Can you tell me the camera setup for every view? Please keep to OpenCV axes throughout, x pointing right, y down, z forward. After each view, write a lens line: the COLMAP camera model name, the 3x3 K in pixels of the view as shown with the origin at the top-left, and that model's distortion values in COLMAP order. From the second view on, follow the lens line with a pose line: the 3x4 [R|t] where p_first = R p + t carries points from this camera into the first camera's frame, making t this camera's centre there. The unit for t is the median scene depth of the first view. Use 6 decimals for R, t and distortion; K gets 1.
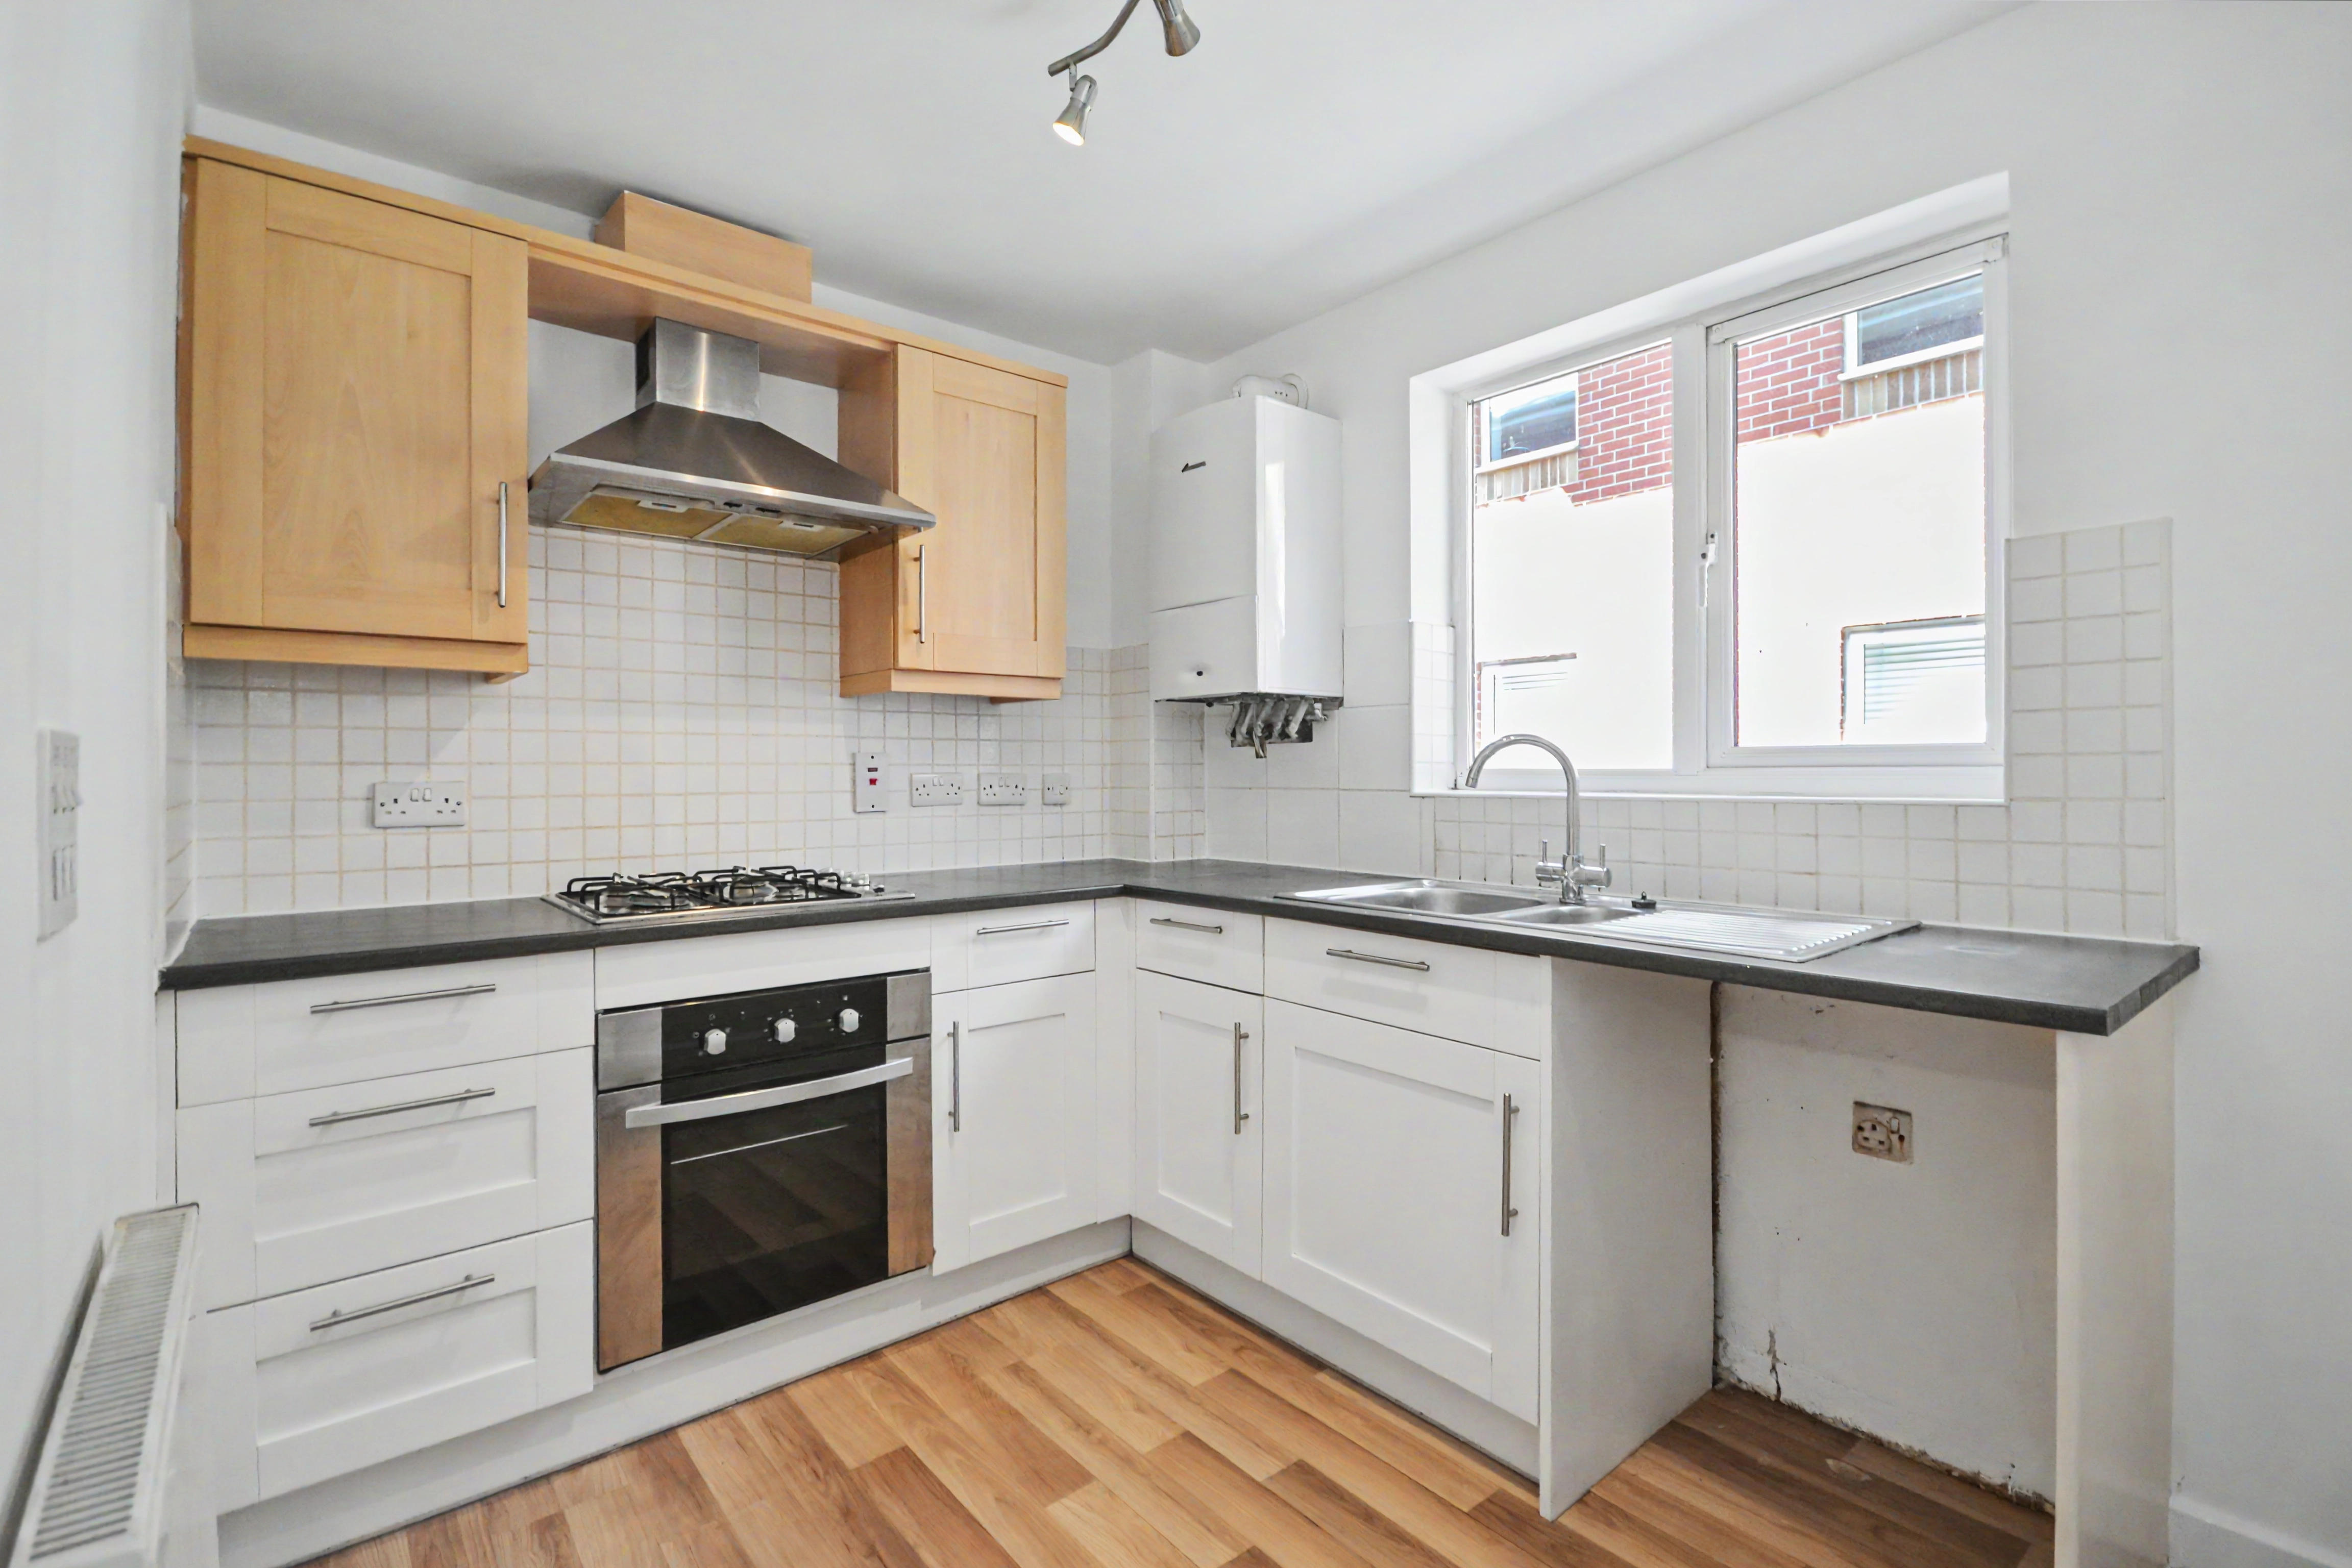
lens RADIAL K [[1078.5, 0, 1161.1], [0, 1078.5, 775.0], [0, 0, 1]] dist [-0.000619, 0.000092]
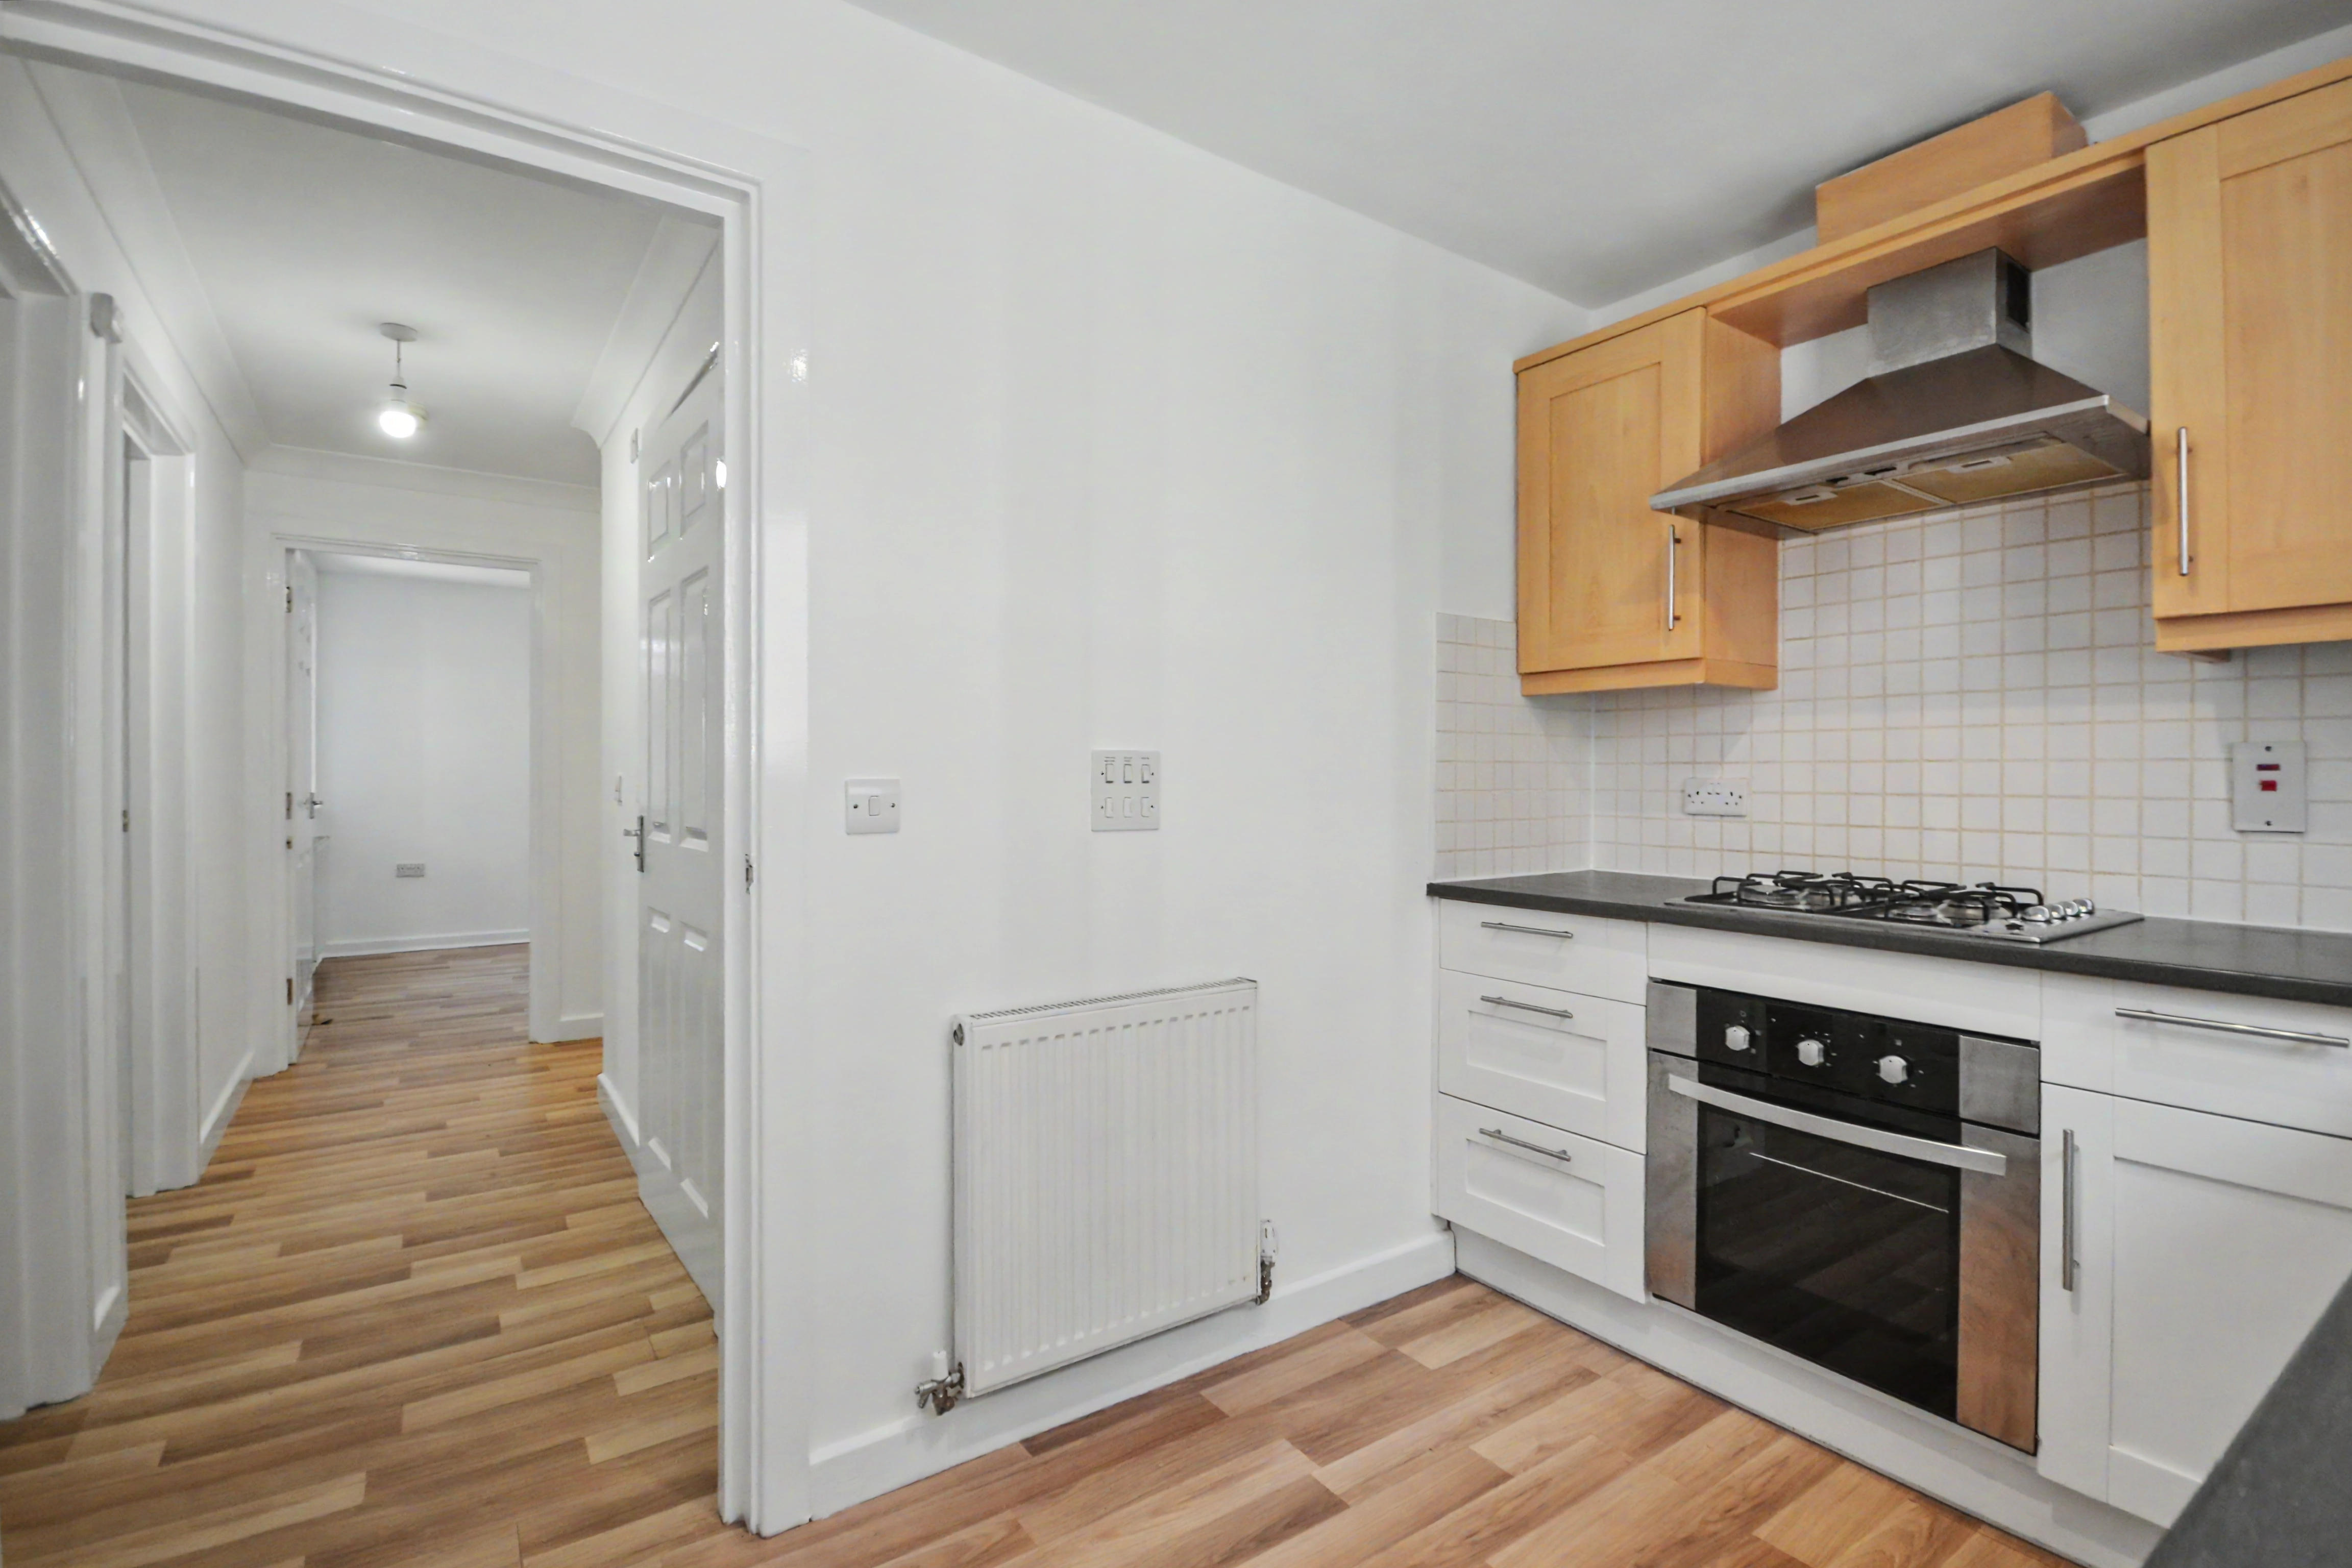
lens RADIAL K [[1074.3, 0, 1171.6], [0, 1074.3, 785.2], [0, 0, 1]] dist [-0.002456, -0.000363]
pose [[-0.086998, 0.013998, -0.996110, 0.550404], [-0.006360, 0.999873, 0.014606, 0.000906], [0.996188, 0.007606, -0.086898, 0.496476]]
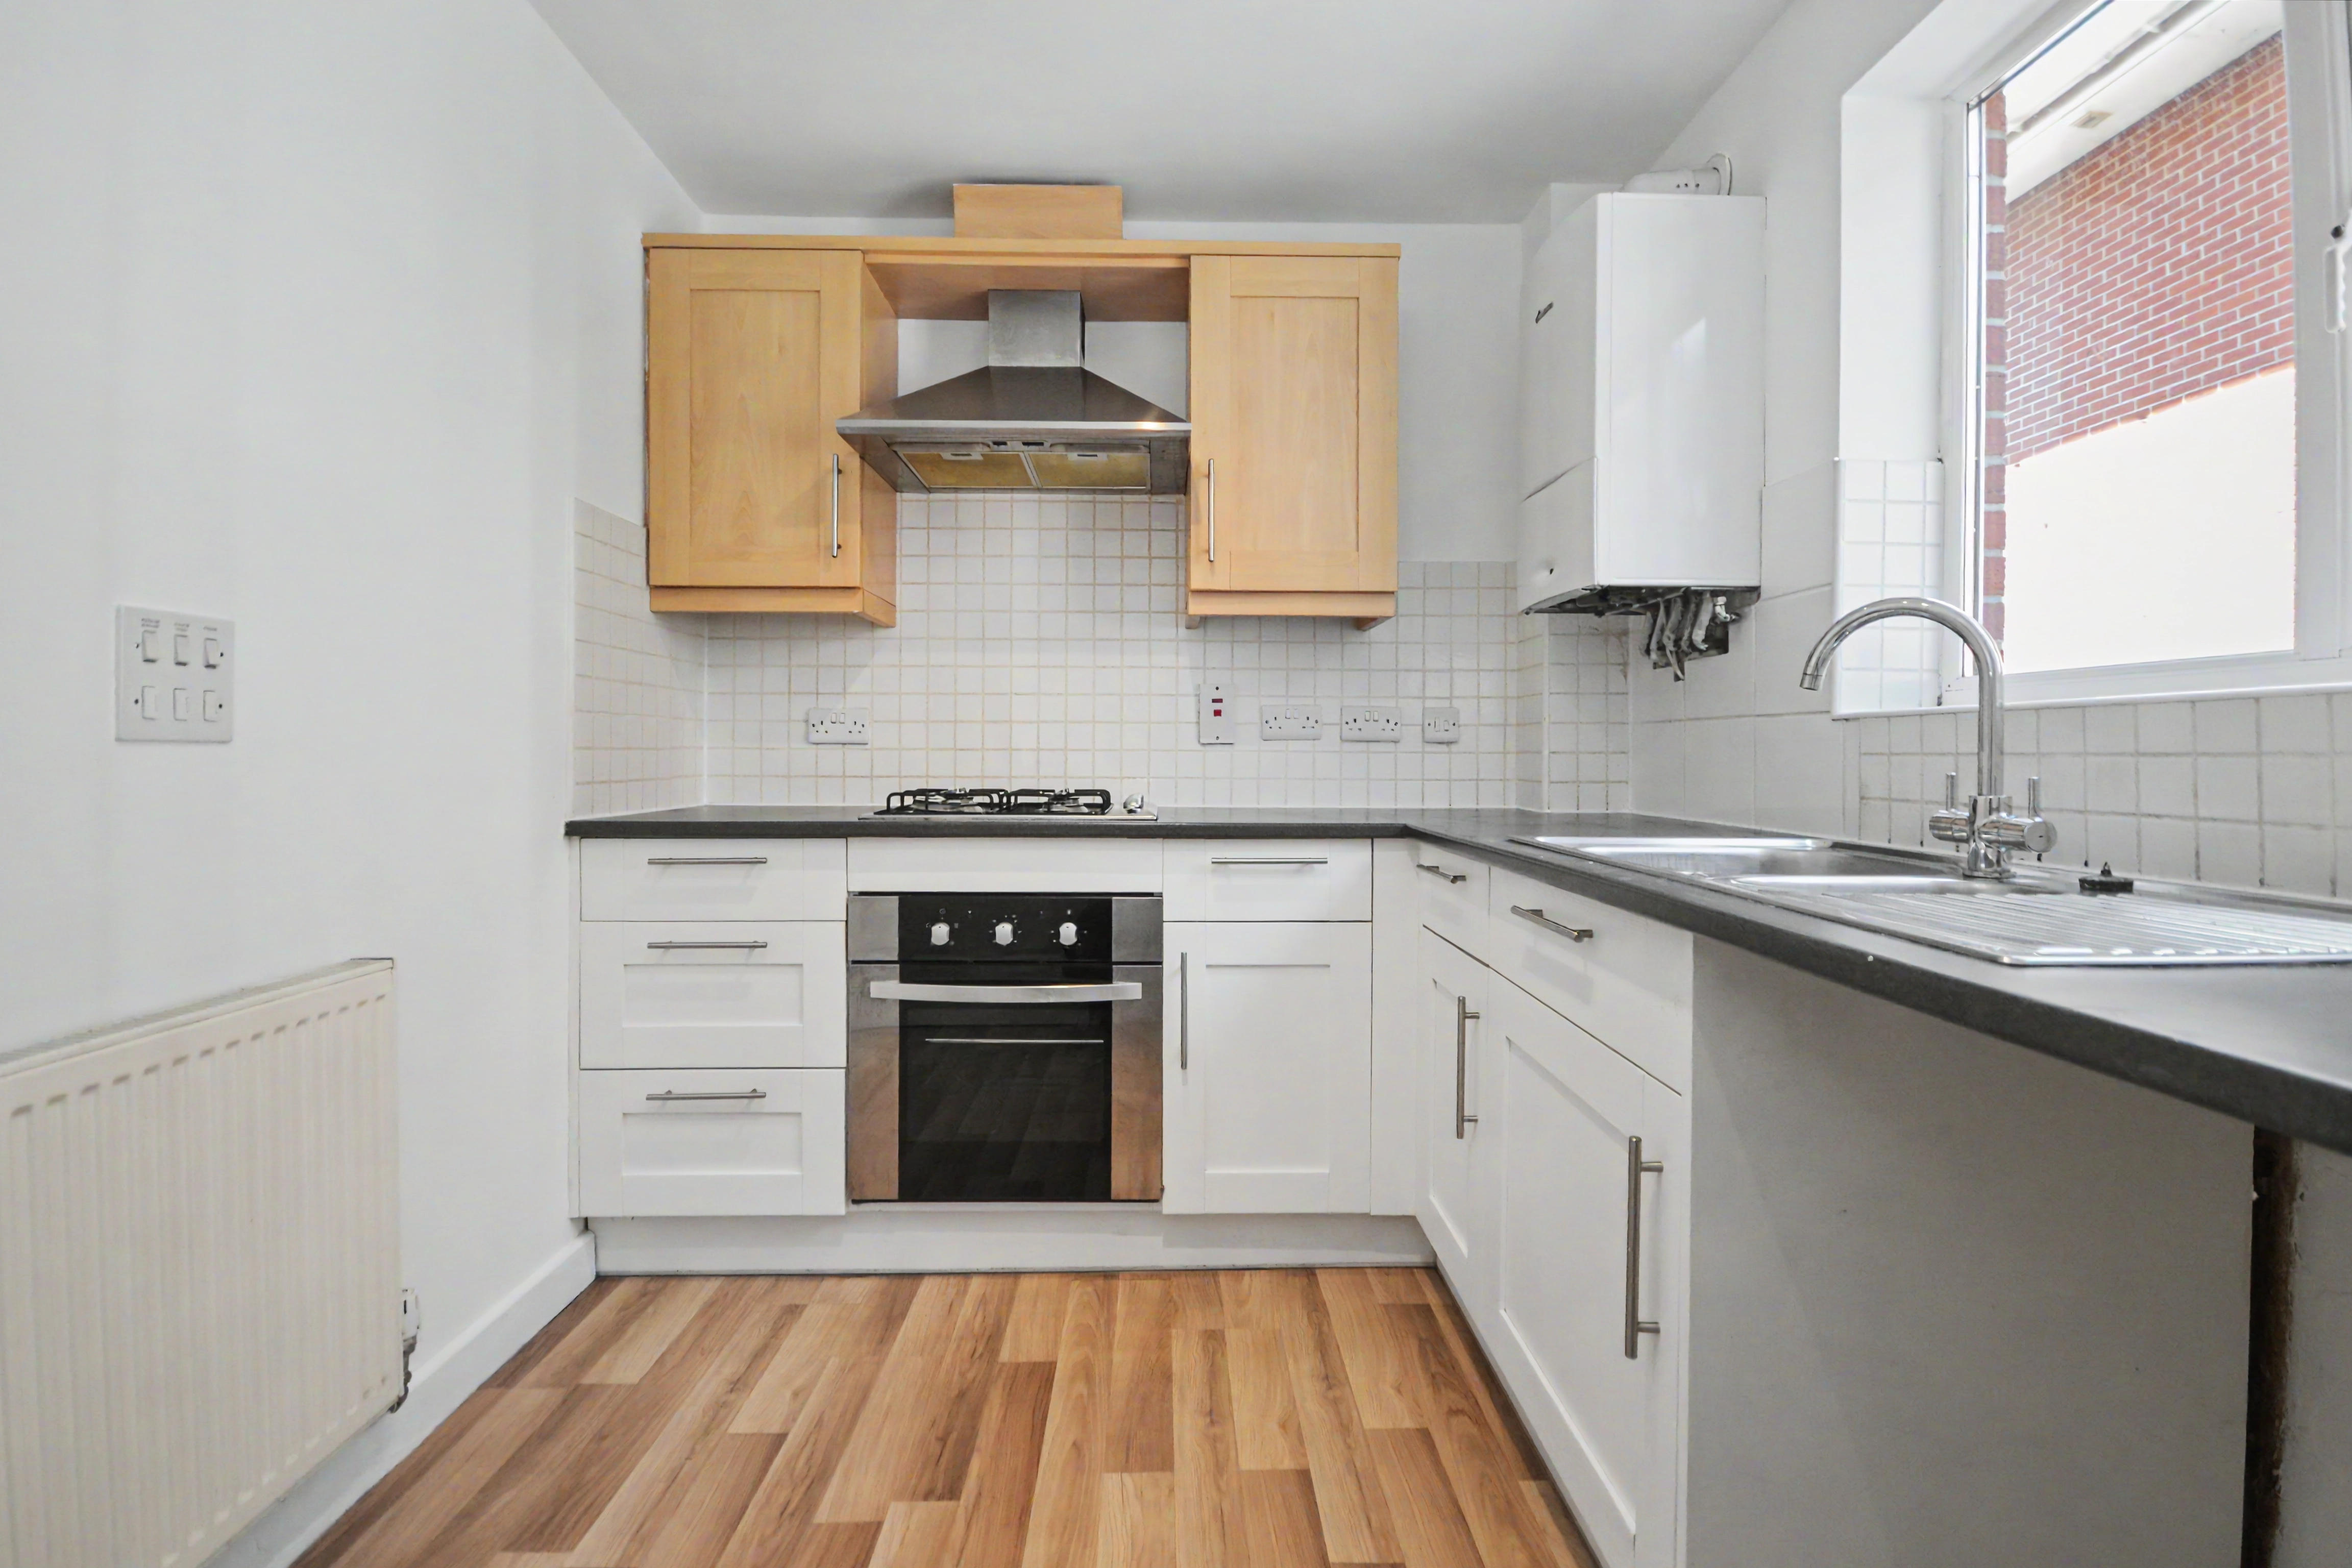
lens RADIAL K [[1078.5, 0, 1169.3], [0, 1078.5, 763.0], [0, 0, 1]] dist [-0.003931, 0.000258]
pose [[0.779278, 0.013778, -0.626527, 0.399178], [-0.010614, 0.999905, 0.008788, 0.054906], [0.626588, -0.000198, 0.779350, 0.259000]]
